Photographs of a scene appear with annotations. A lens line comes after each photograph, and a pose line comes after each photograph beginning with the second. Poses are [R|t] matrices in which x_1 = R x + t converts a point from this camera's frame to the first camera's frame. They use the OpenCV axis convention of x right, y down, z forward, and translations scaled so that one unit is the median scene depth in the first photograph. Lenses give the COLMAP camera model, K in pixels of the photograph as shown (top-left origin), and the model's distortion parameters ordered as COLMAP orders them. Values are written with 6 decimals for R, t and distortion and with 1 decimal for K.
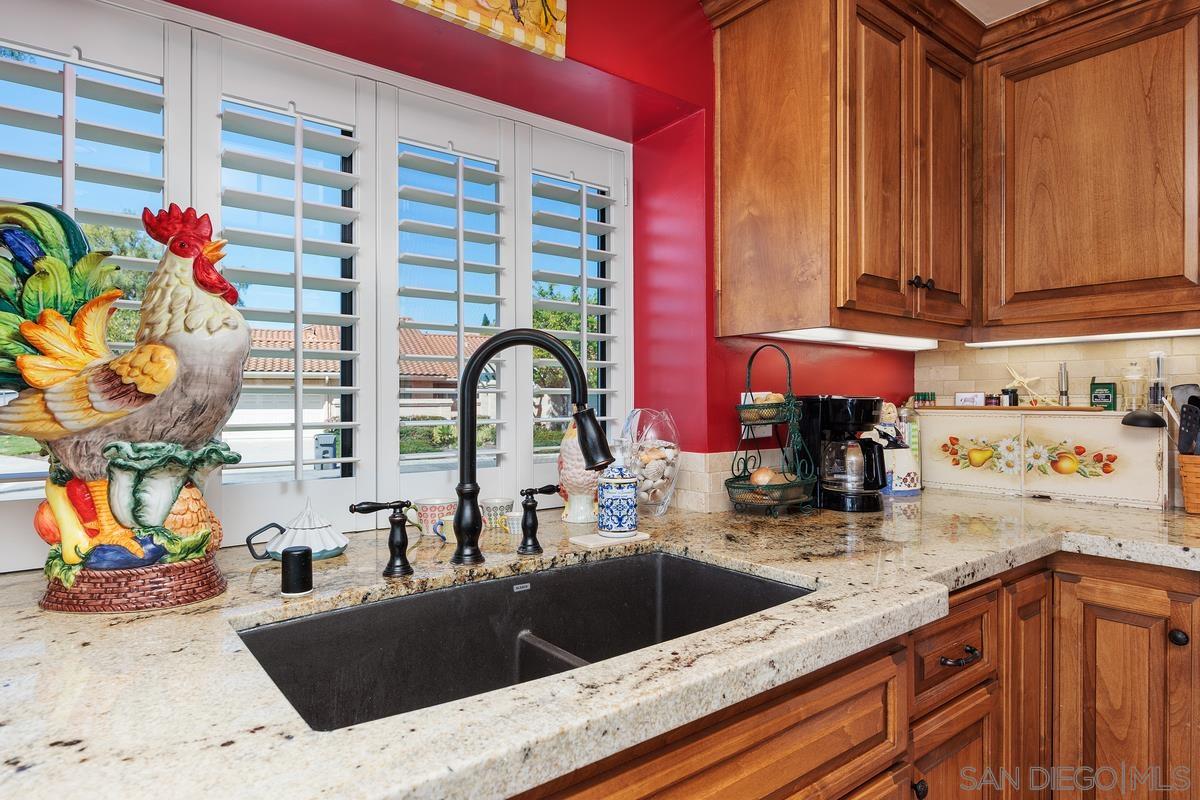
lens RADIAL K [[684.8, 0, 600.0], [0, 684.8, 400.0], [0, 0, 1]] dist [0.003173, 0.000576]
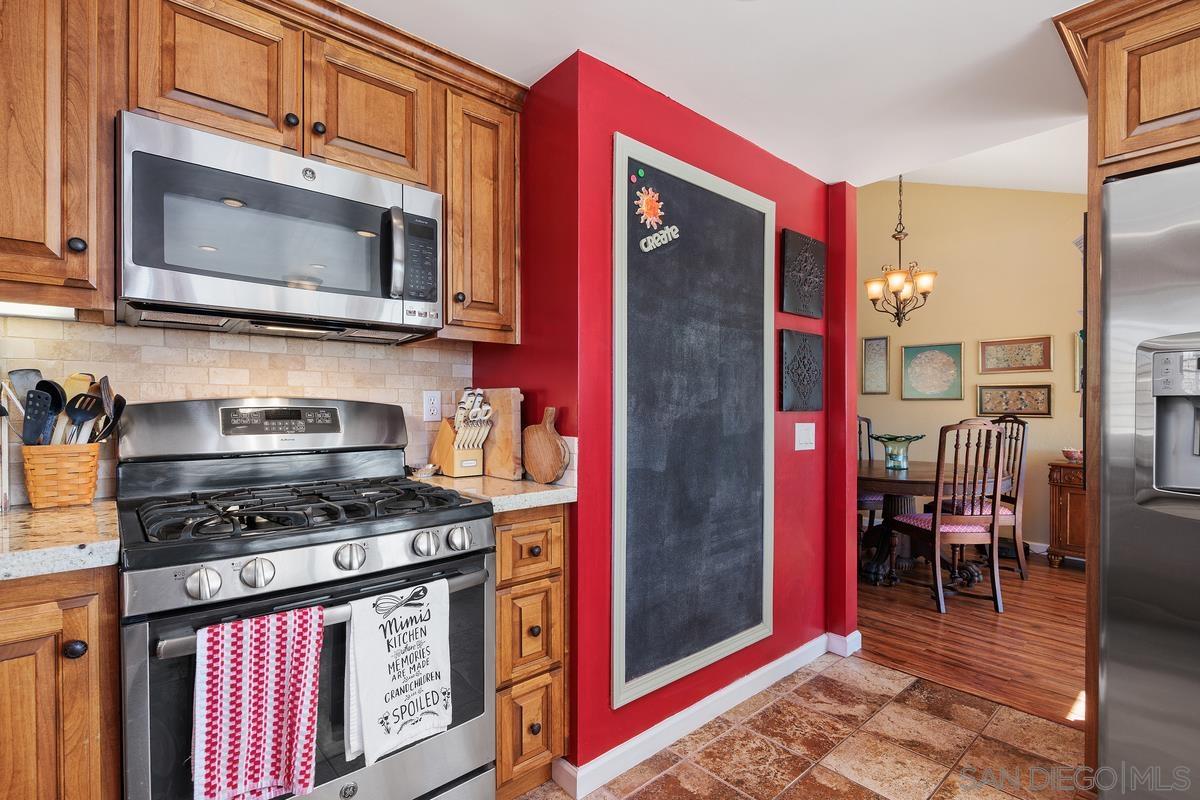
lens RADIAL K [[563.0, 0, 598.9], [0, 563.0, 409.5], [0, 0, 1]] dist [-0.002228, -0.001764]
pose [[-0.048084, -0.006045, 0.998825, 0.080093], [0.002672, 0.999977, 0.006181, 0.030321], [-0.998840, 0.002966, -0.048066, 0.299134]]
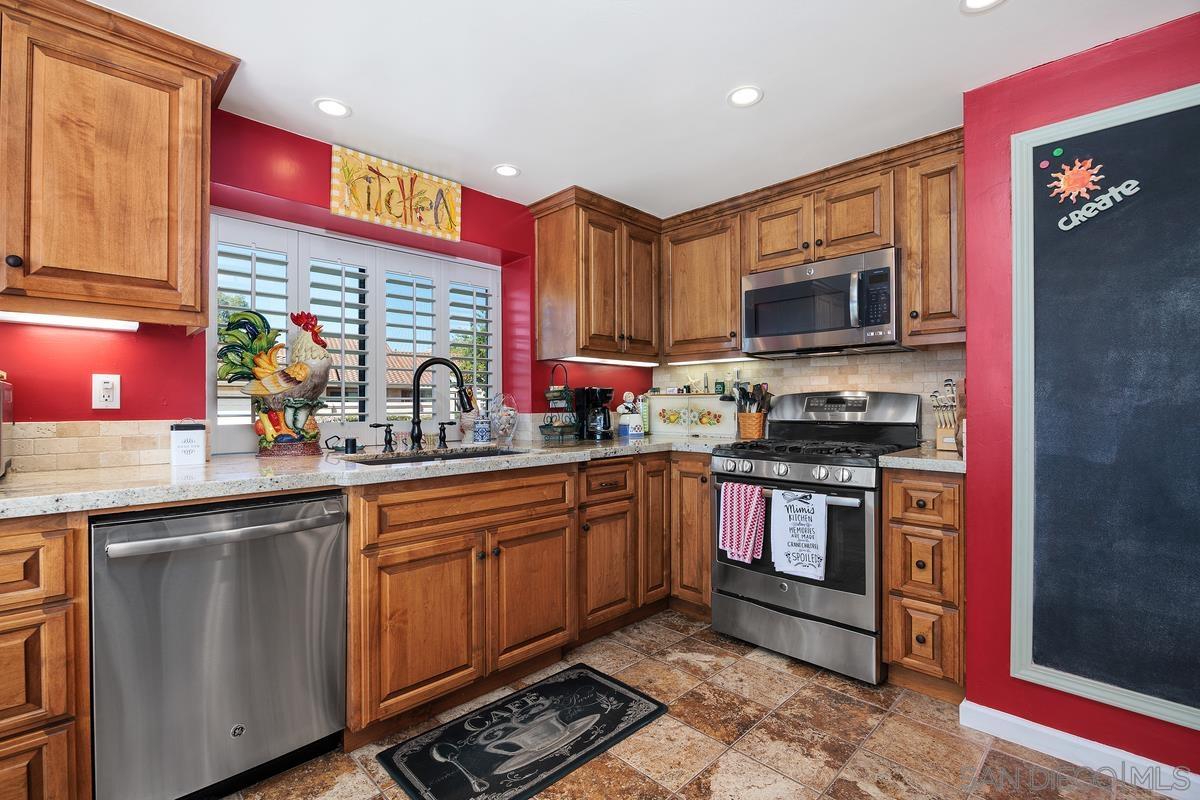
lens RADIAL K [[558.9, 0, 601.7], [0, 558.9, 402.2], [0, 0, 1]] dist [-0.001292, -0.001033]
pose [[0.994393, -0.002145, 0.105723, 0.203363], [0.002859, 0.999974, -0.006603, 0.057718], [-0.105707, 0.006869, 0.994374, -0.846869]]
